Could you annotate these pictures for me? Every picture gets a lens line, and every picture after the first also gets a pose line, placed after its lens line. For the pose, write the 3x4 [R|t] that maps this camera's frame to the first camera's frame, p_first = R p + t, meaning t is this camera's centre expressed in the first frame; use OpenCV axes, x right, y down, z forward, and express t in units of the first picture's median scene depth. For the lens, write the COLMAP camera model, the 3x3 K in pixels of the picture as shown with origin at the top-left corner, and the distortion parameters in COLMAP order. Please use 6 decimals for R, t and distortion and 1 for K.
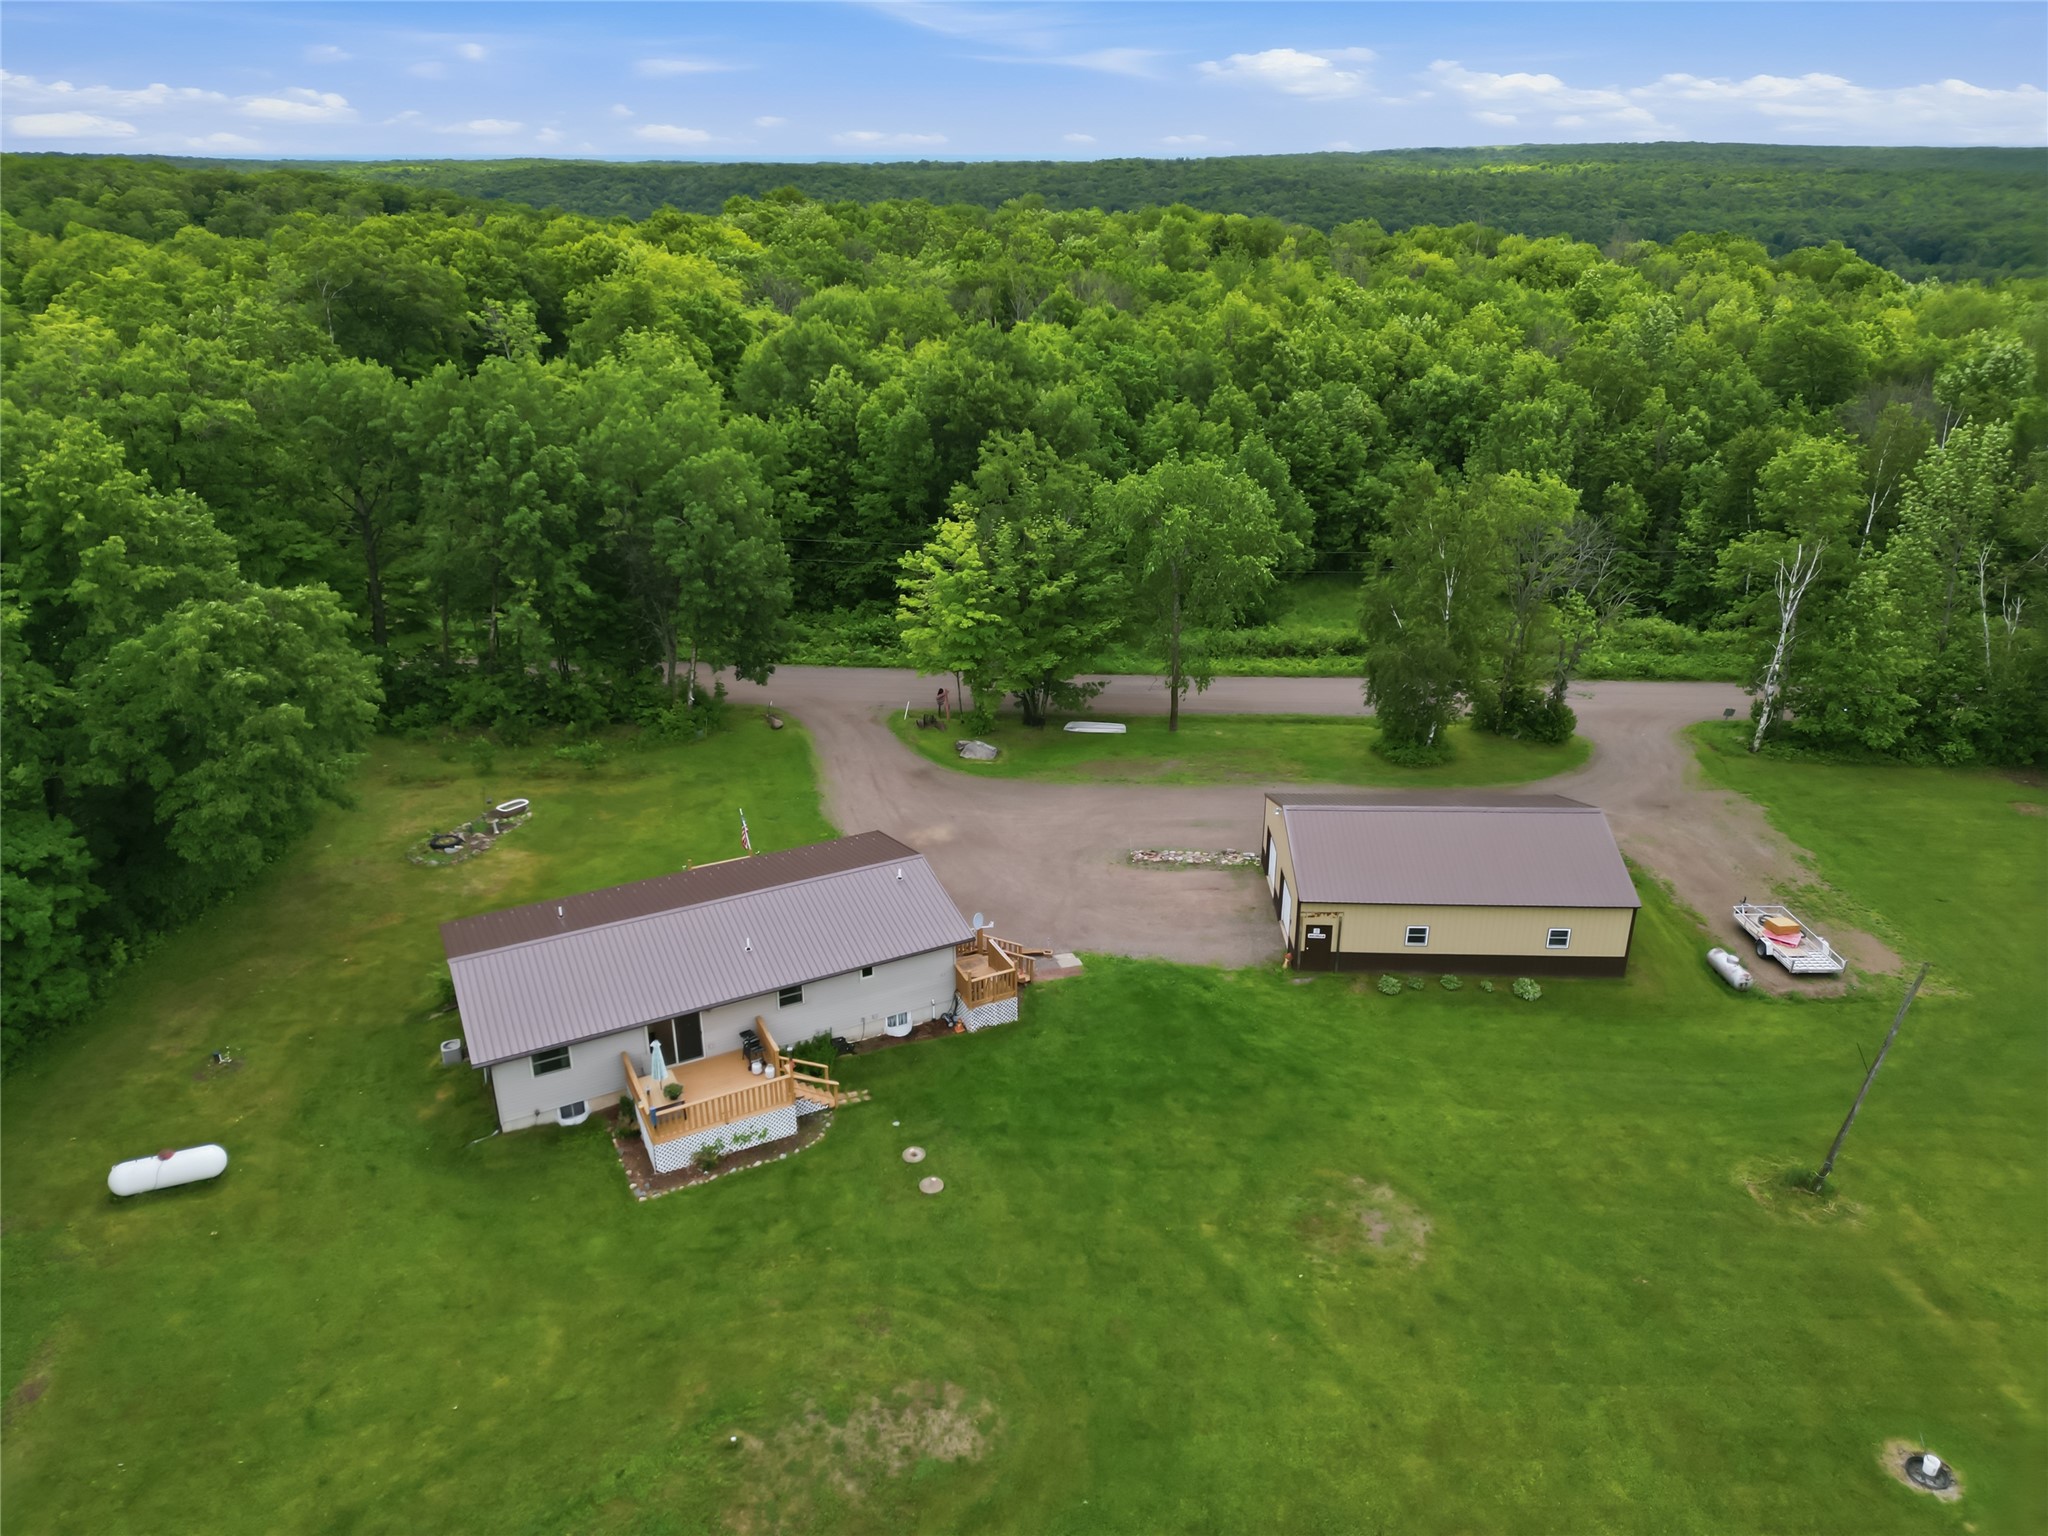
lens RADIAL K [[1416.6, 0, 1010.1], [0, 1416.6, 741.0], [0, 0, 1]] dist [0.066280, -0.052732]
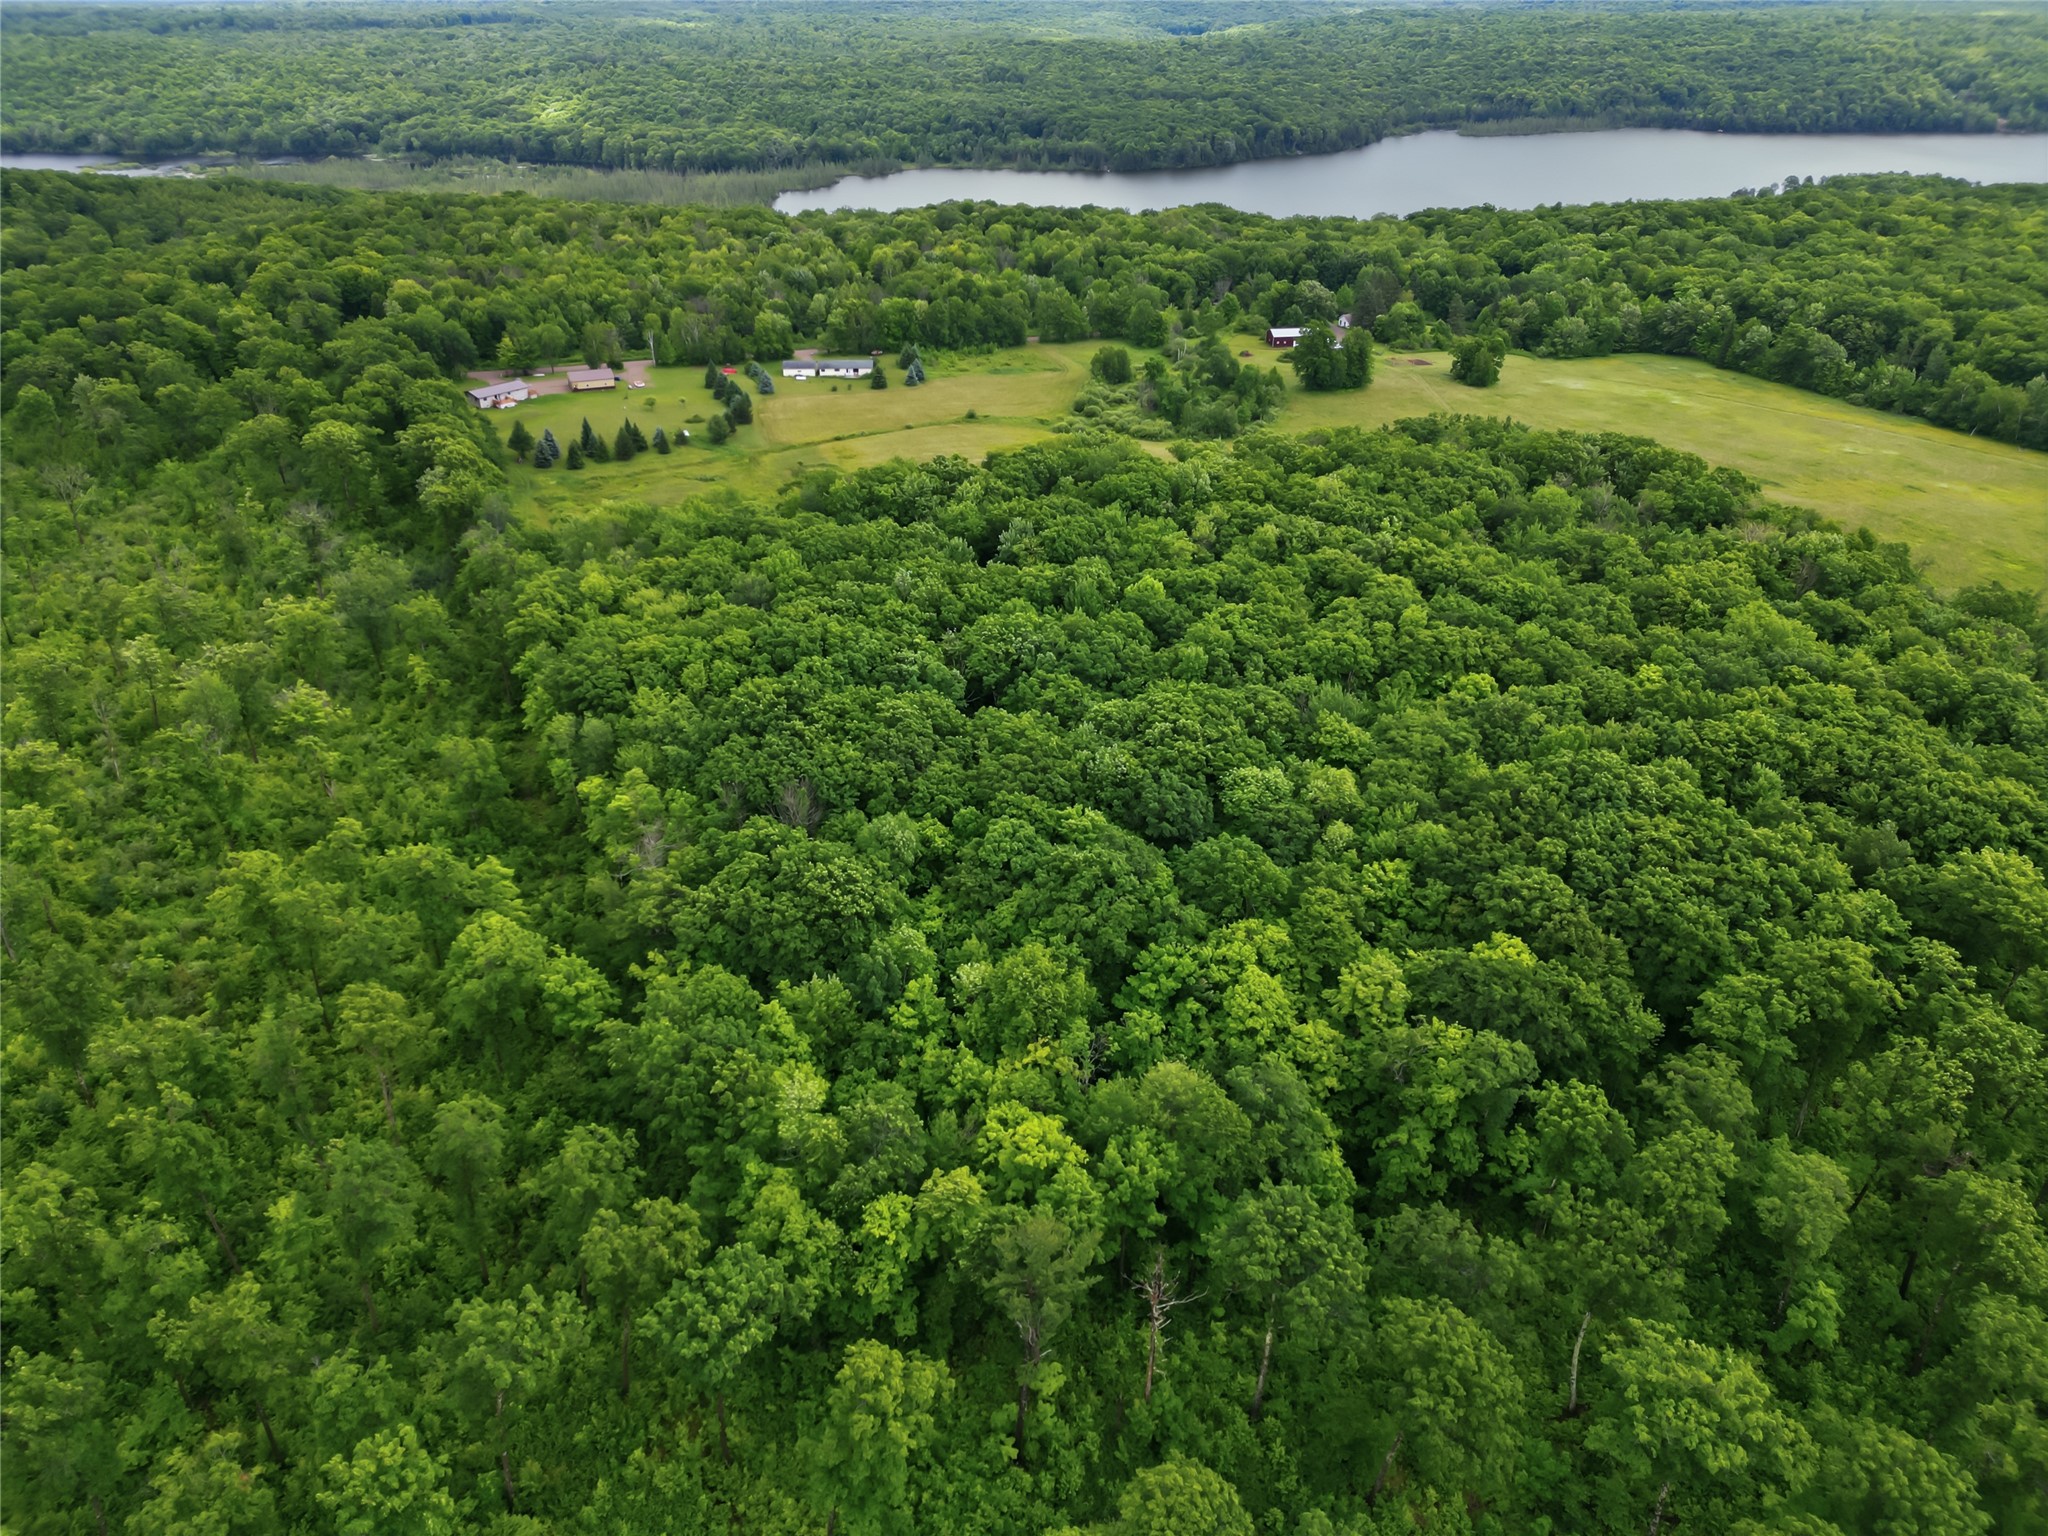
lens RADIAL K [[1416.6, 0, 1023.3], [0, 1416.6, 781.5], [0, 0, 1]] dist [0.066280, -0.052732]
pose [[0.912289, -0.200597, 0.357057, -0.590665], [0.150365, 0.975004, 0.163578, 1.016090], [-0.380945, -0.095542, 0.919648, -5.617638]]
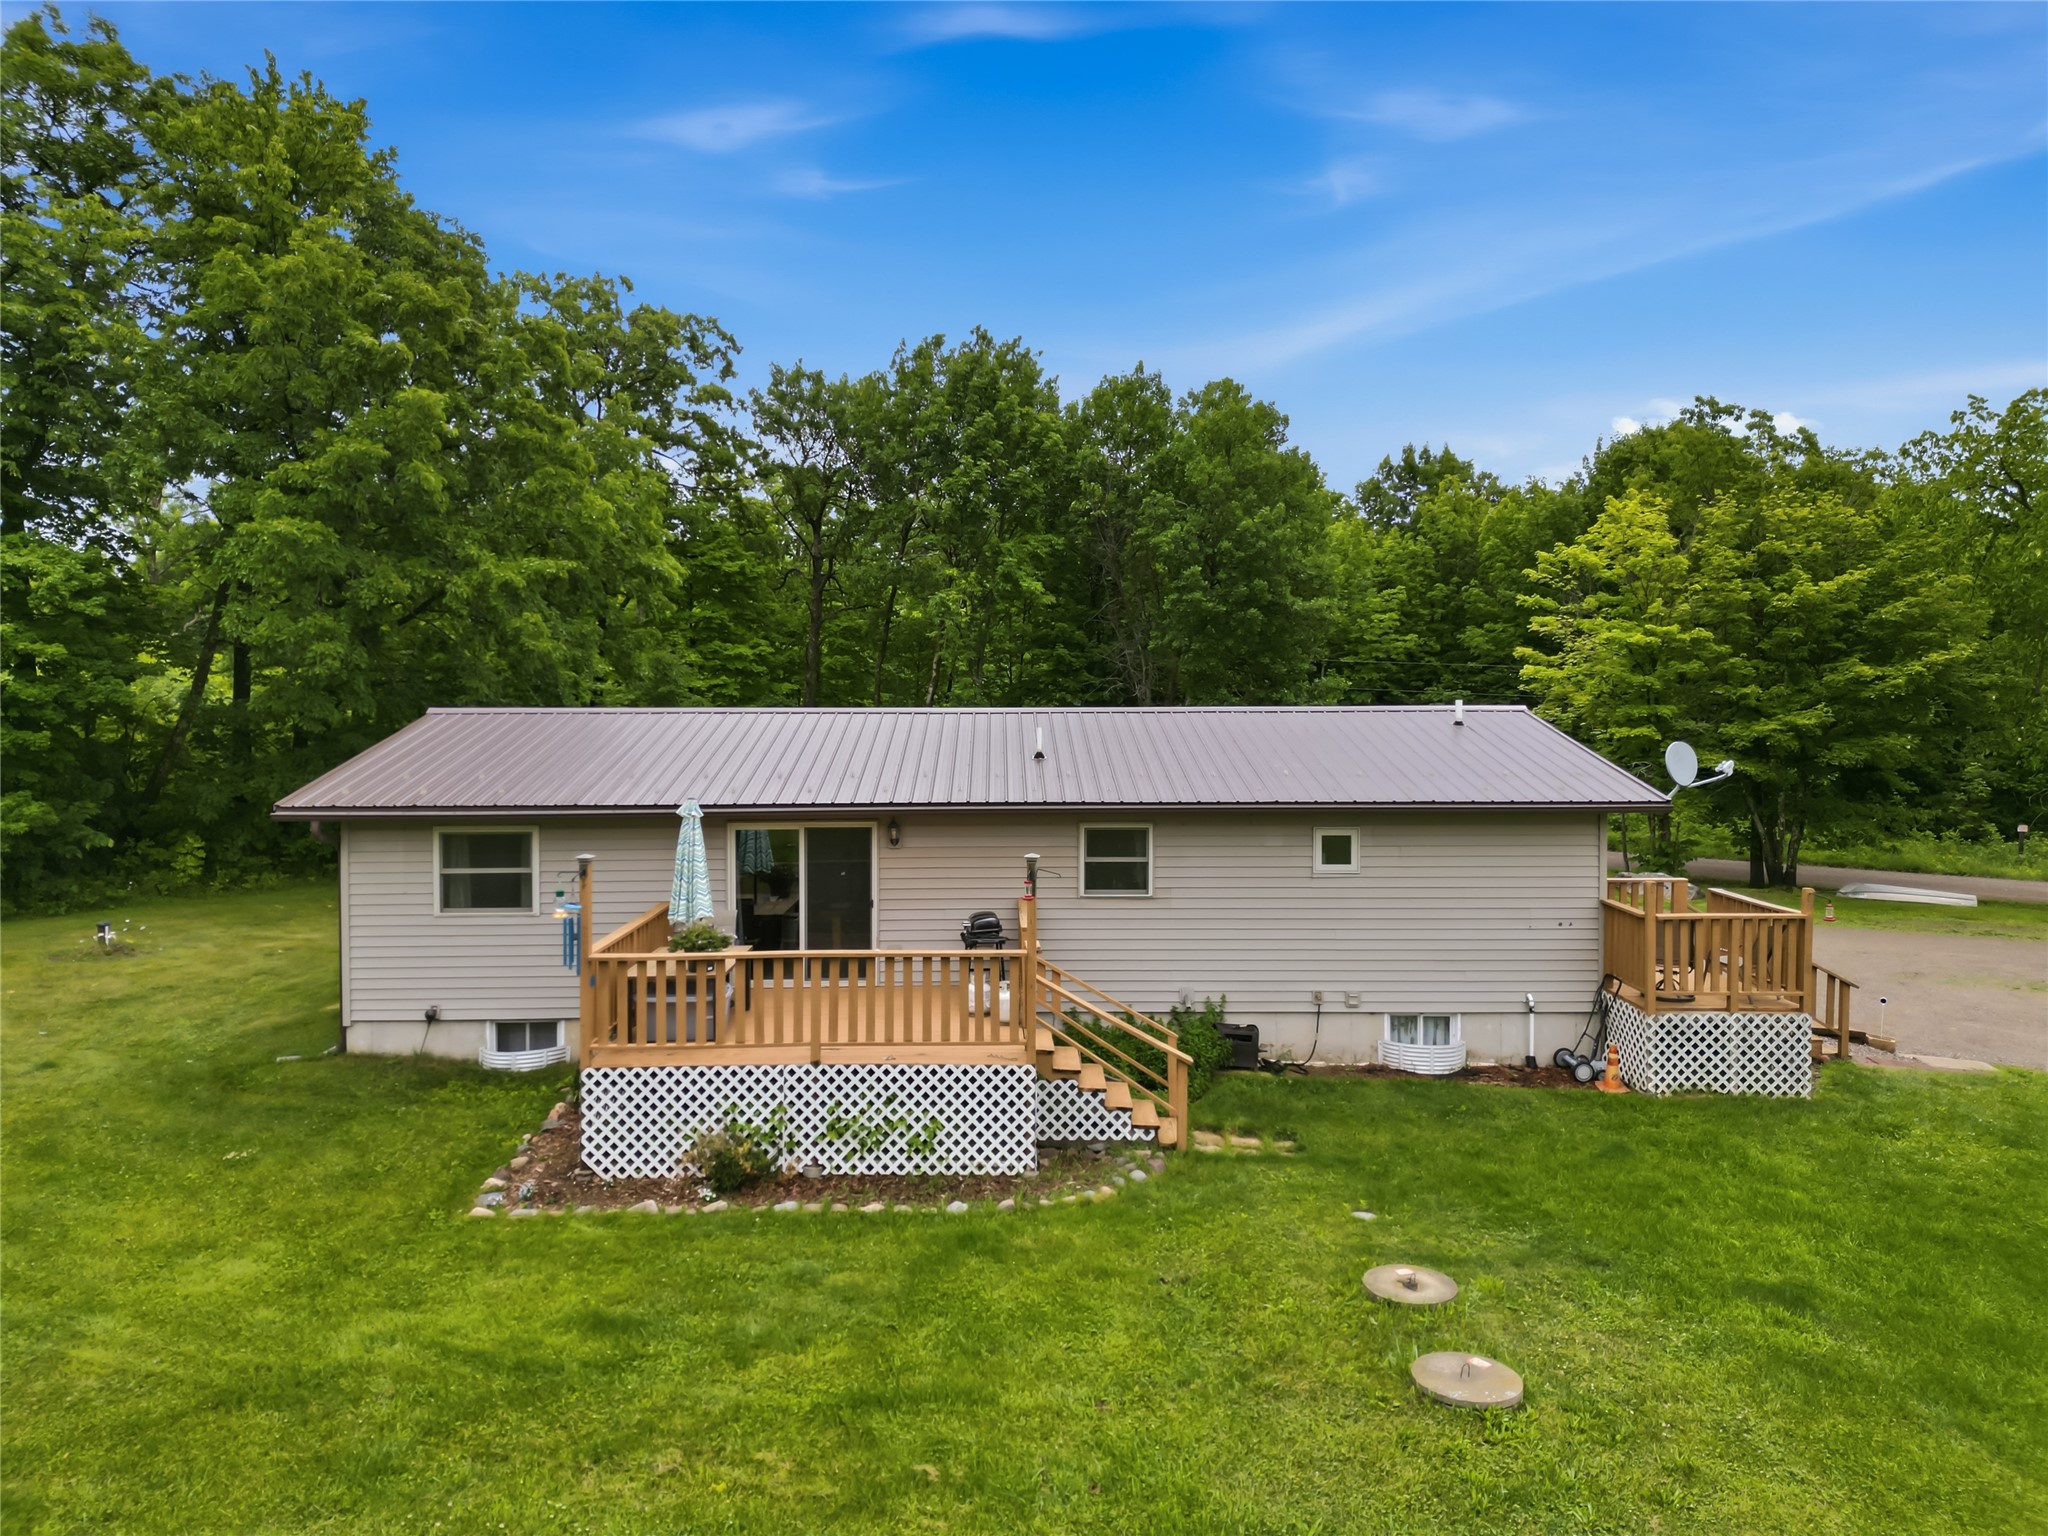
lens RADIAL K [[1416.6, 0, 1025.6], [0, 1416.6, 751.7], [0, 0, 1]] dist [0.066280, -0.052732]
pose [[0.907771, 0.020344, -0.418972, -0.014926], [-0.163370, 0.937102, -0.308465, 0.180863], [0.386344, 0.348463, 0.853997, 0.446154]]
